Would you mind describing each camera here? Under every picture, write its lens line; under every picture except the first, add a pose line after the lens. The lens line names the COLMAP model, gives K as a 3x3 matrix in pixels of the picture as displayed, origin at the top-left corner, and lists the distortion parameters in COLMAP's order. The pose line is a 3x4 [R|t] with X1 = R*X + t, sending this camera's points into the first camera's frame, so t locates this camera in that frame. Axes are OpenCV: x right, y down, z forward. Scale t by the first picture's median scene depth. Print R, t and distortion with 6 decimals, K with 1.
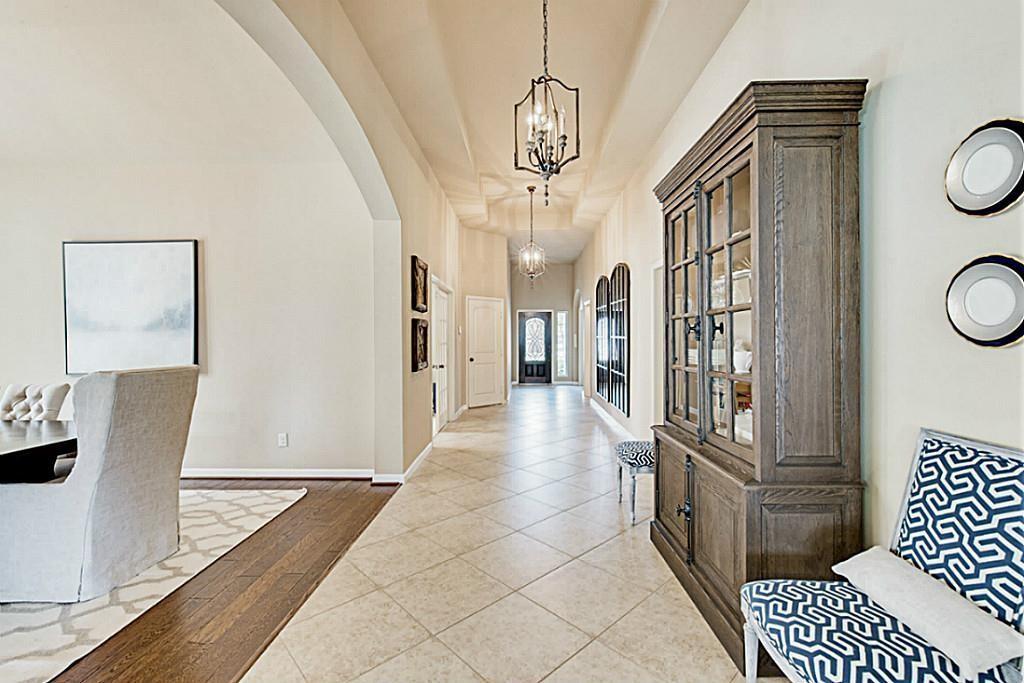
lens RADIAL K [[441.2, 0, 510.4], [0, 441.2, 339.7], [0, 0, 1]] dist [0.002149, 0.000384]
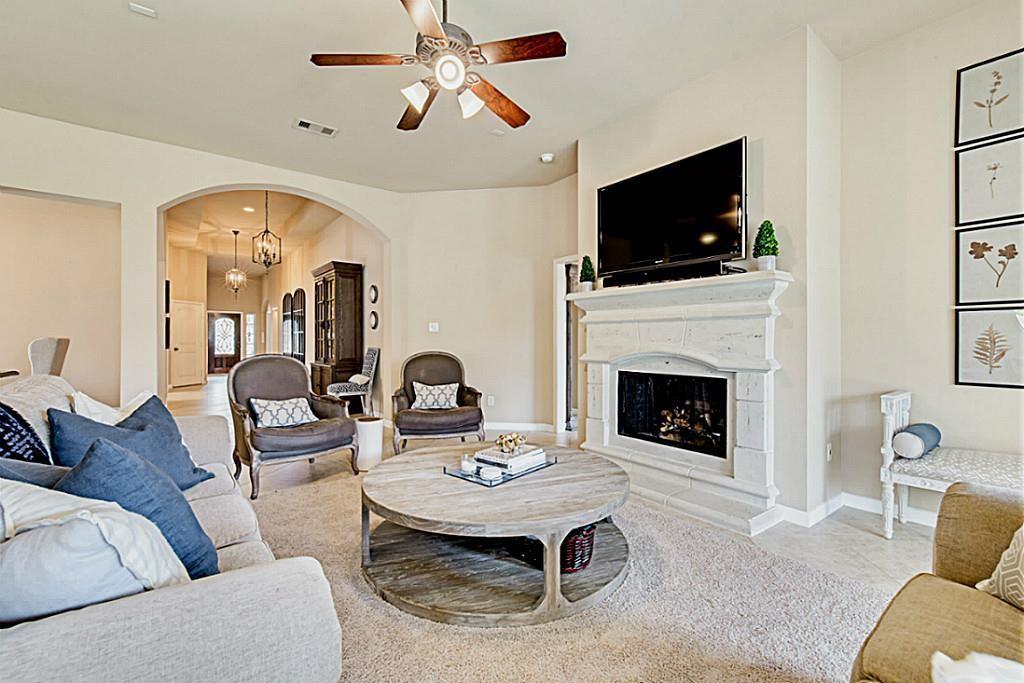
lens RADIAL K [[441.2, 0, 510.4], [0, 441.2, 339.7], [0, 0, 1]] dist [0.002149, 0.000384]
pose [[0.778432, 0.002437, 0.627724, -0.130924], [0.002432, 0.999973, -0.006898, 0.026870], [-0.627724, 0.006897, 0.778405, -0.585362]]
